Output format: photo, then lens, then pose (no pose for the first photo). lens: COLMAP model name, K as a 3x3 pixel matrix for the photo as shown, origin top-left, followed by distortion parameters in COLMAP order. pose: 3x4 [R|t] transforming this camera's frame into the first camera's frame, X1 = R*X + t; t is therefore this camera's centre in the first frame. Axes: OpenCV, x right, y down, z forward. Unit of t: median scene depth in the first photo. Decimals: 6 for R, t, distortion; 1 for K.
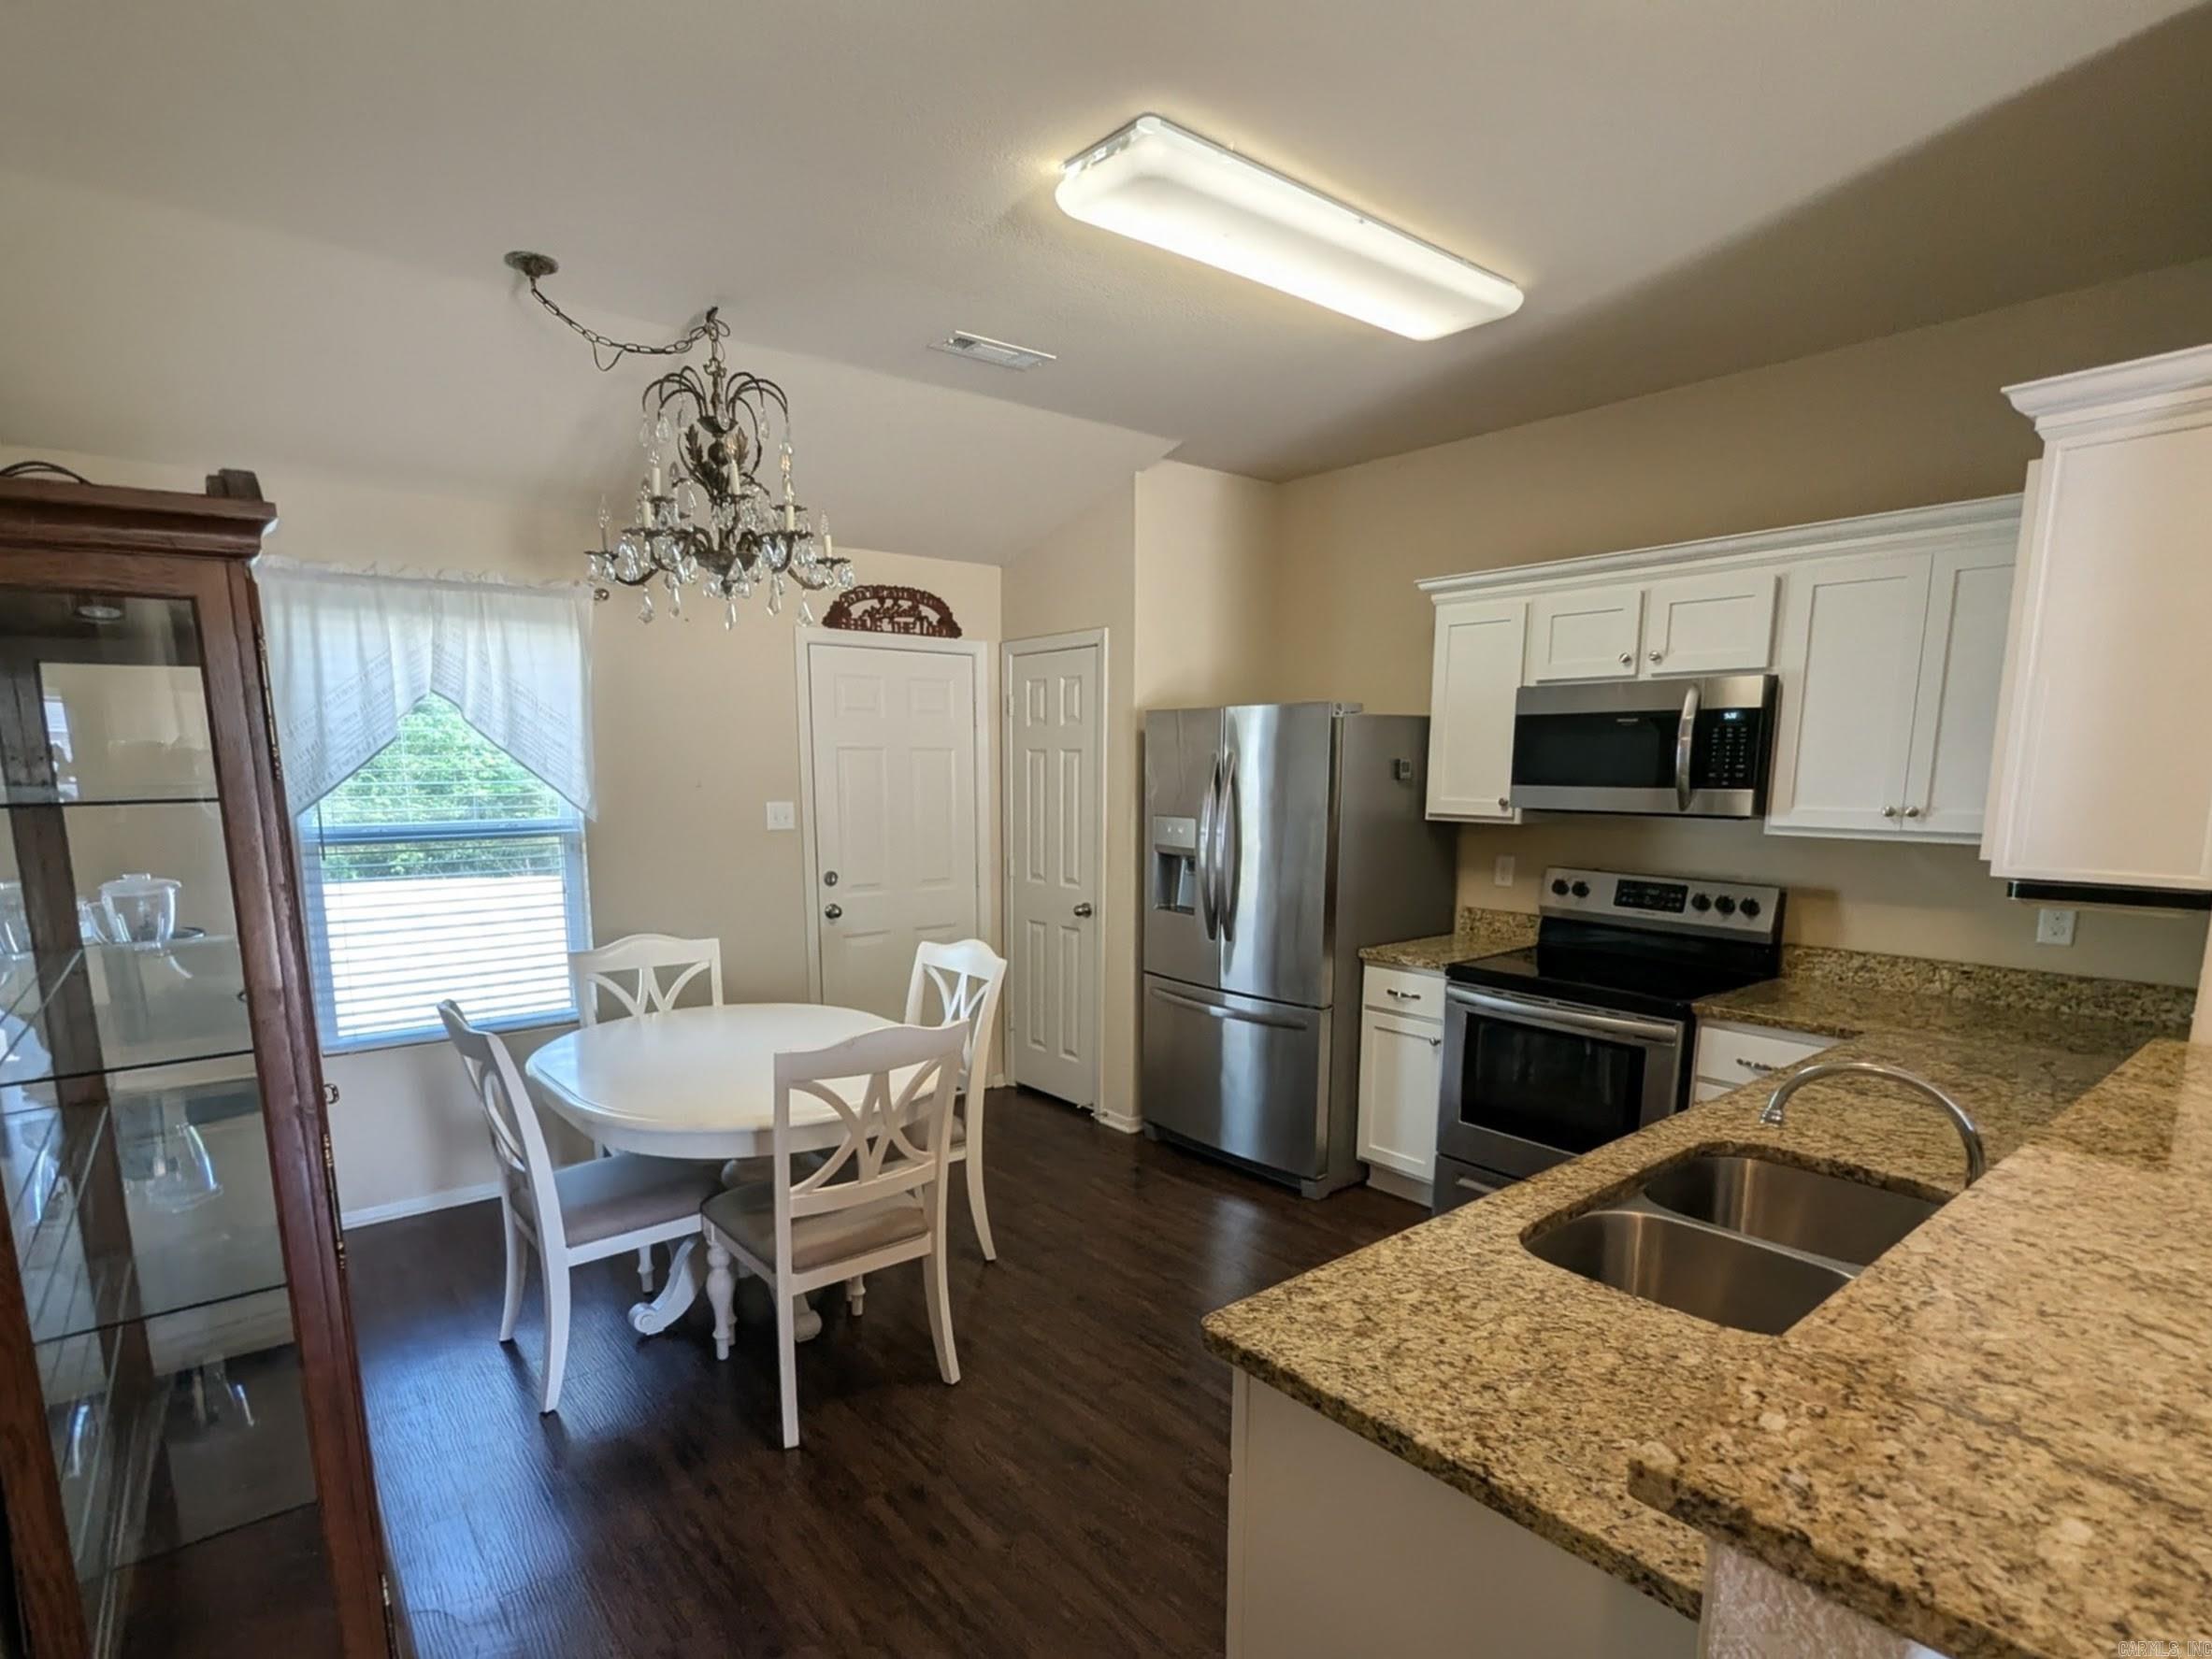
lens RADIAL K [[1131.7, 0, 1081.4], [0, 1131.7, 943.0], [0, 0, 1]] dist [0.000471, 0.001128]
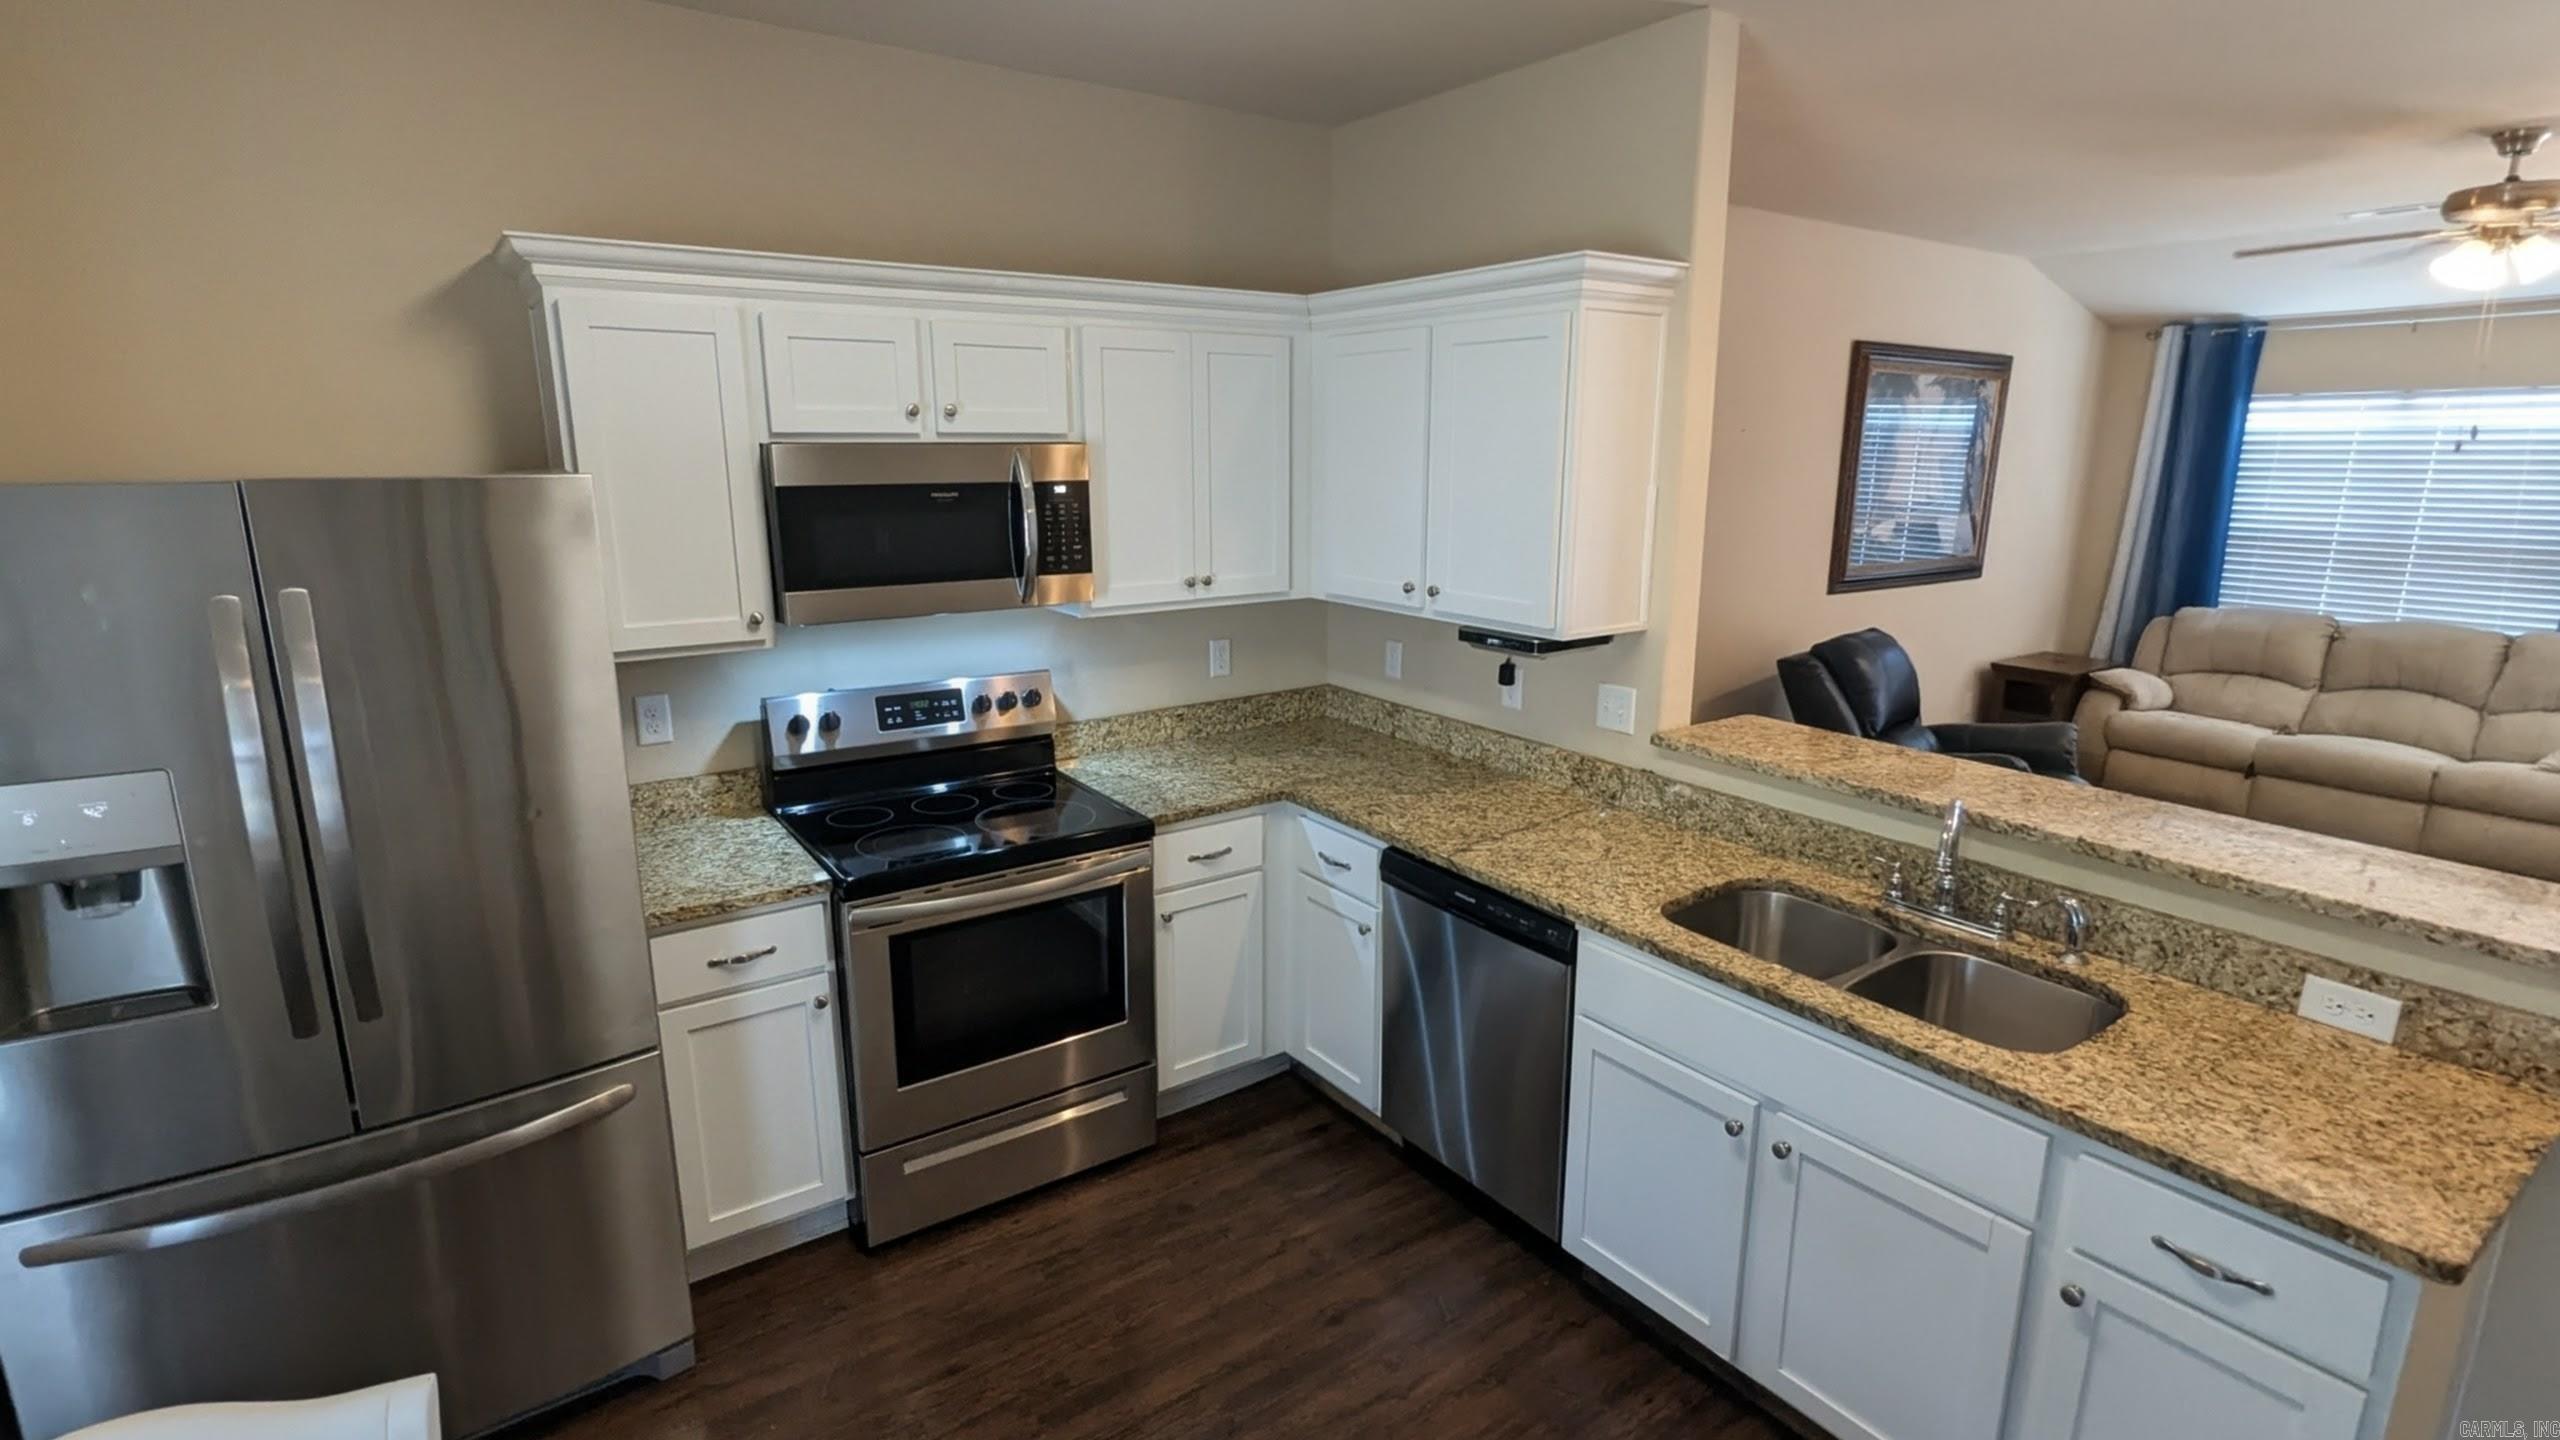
lens RADIAL K [[1205.6, 0, 1285.0], [0, 1205.6, 716.7], [0, 0, 1]] dist [0.000580, 0.000932]
pose [[0.058943, -0.222758, 0.973090, -0.344921], [0.158383, 0.964525, 0.211203, -0.196345], [-0.985617, 0.141672, 0.092133, 0.753986]]
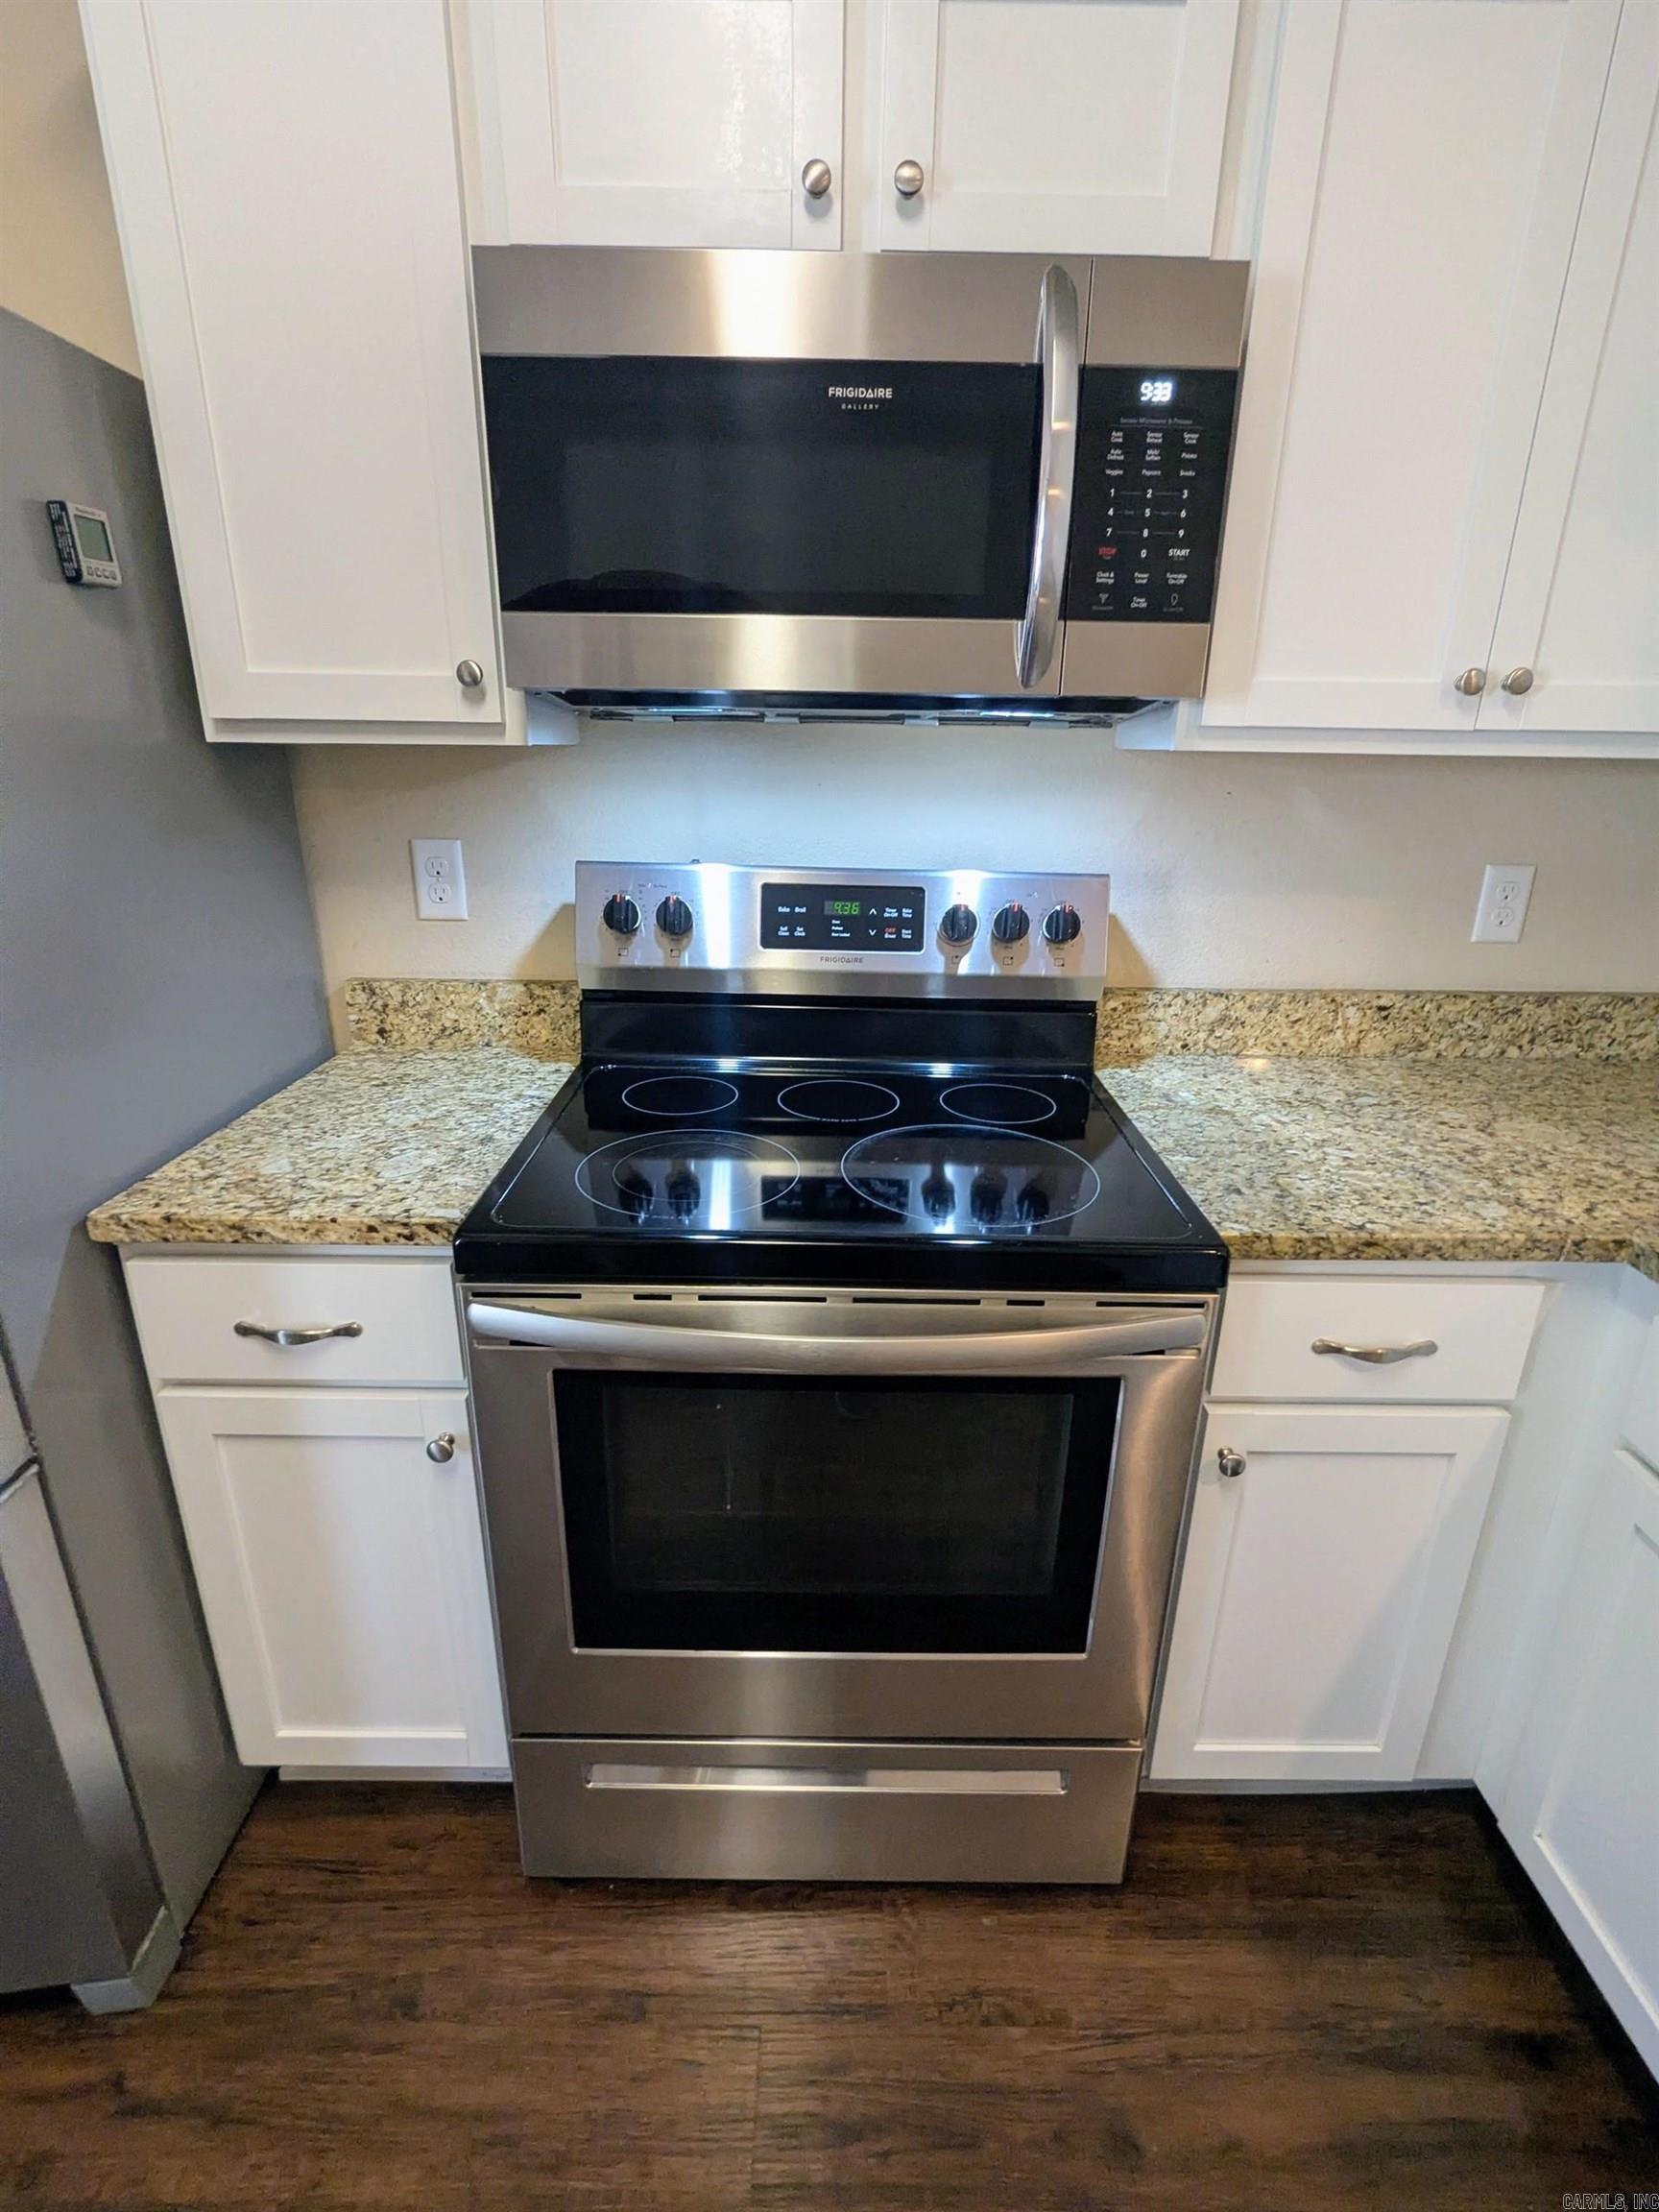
lens RADIAL K [[1043.7, 0, 835.4], [0, 1043.7, 1105.2], [0, 0, 1]] dist [-0.001760, 0.000612]
pose [[0.623678, -0.249594, 0.740762, 0.215264], [0.111711, 0.966385, 0.231562, -0.072671], [-0.773658, -0.061669, 0.630596, 0.842557]]
